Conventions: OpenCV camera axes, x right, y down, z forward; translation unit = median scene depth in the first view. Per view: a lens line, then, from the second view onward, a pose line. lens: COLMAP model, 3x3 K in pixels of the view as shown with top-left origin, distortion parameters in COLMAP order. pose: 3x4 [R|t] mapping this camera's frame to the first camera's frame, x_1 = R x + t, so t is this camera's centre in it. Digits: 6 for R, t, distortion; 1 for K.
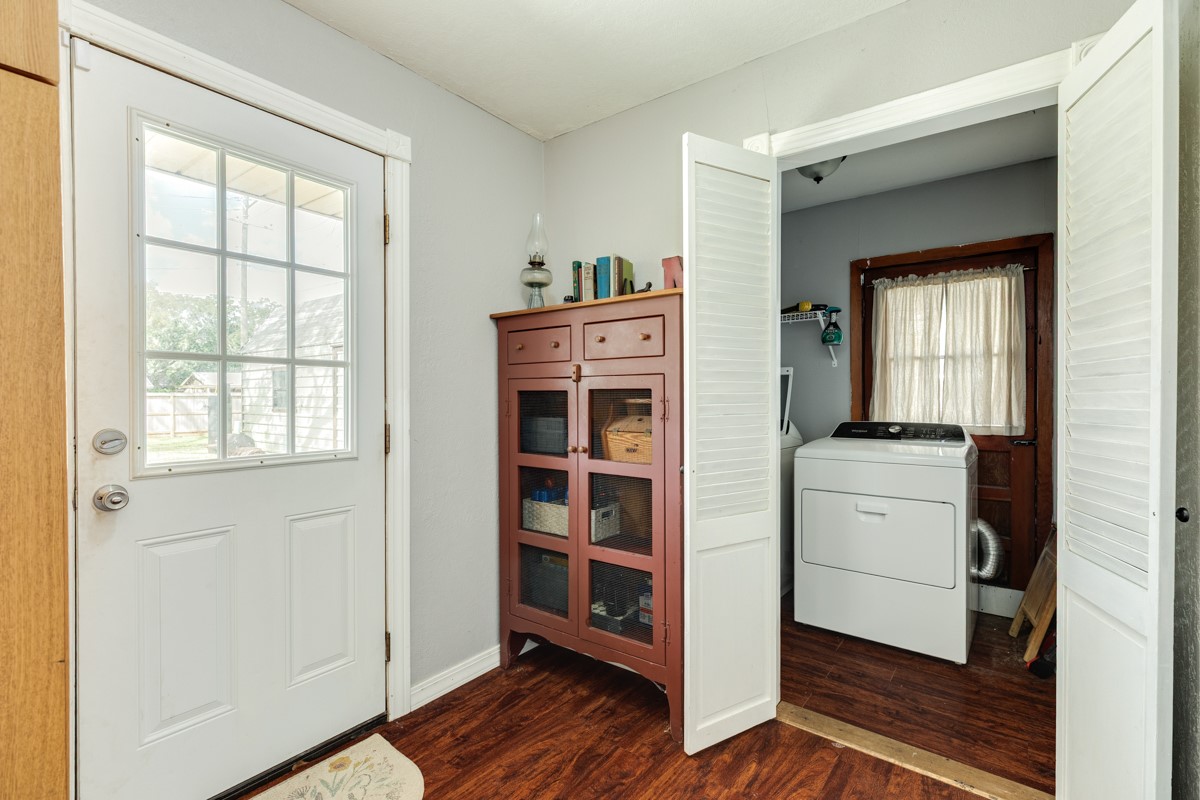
lens RADIAL K [[541.0, 0, 600.5], [0, 541.0, 396.5], [0, 0, 1]] dist [0.004288, 0.000201]
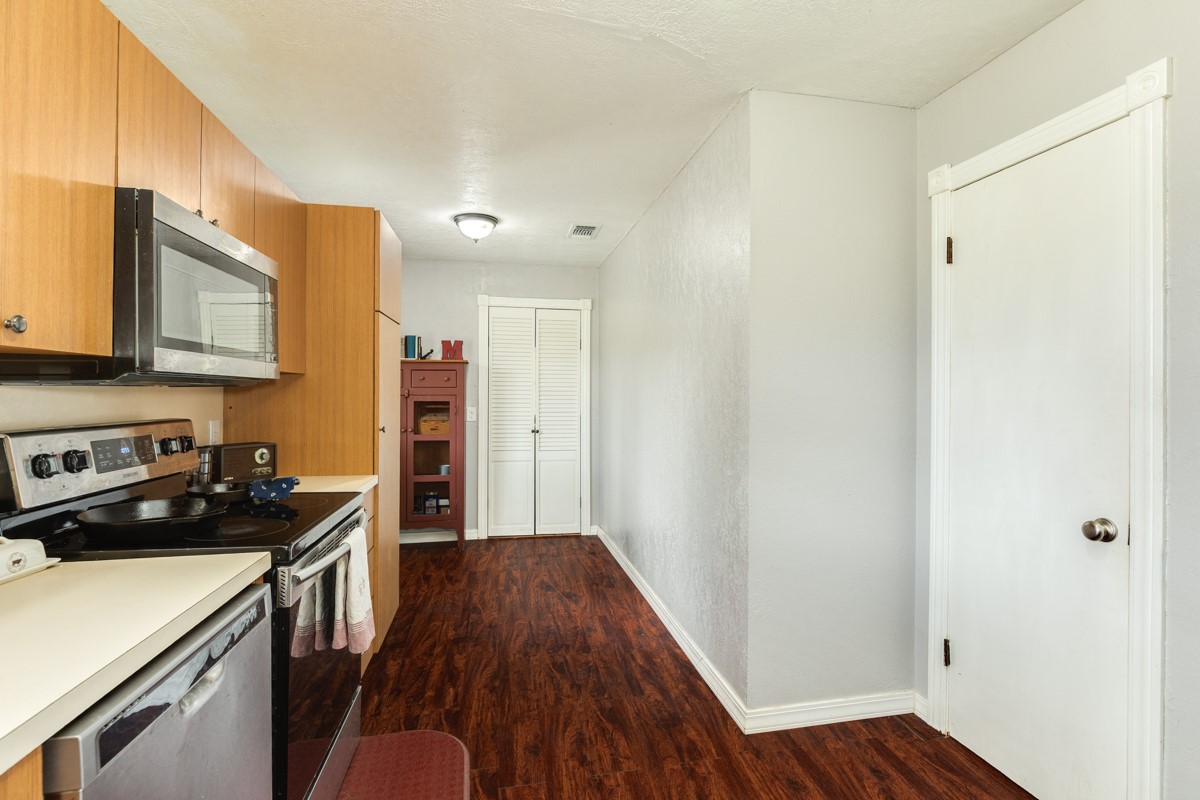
lens RADIAL K [[541.0, 0, 603.4], [0, 541.0, 400.7], [0, 0, 1]] dist [0.004288, 0.000201]
pose [[0.662238, -0.000932, 0.749293, -1.158394], [-0.000209, 0.999999, 0.001429, -0.019526], [-0.749293, -0.001103, 0.662237, -0.983722]]
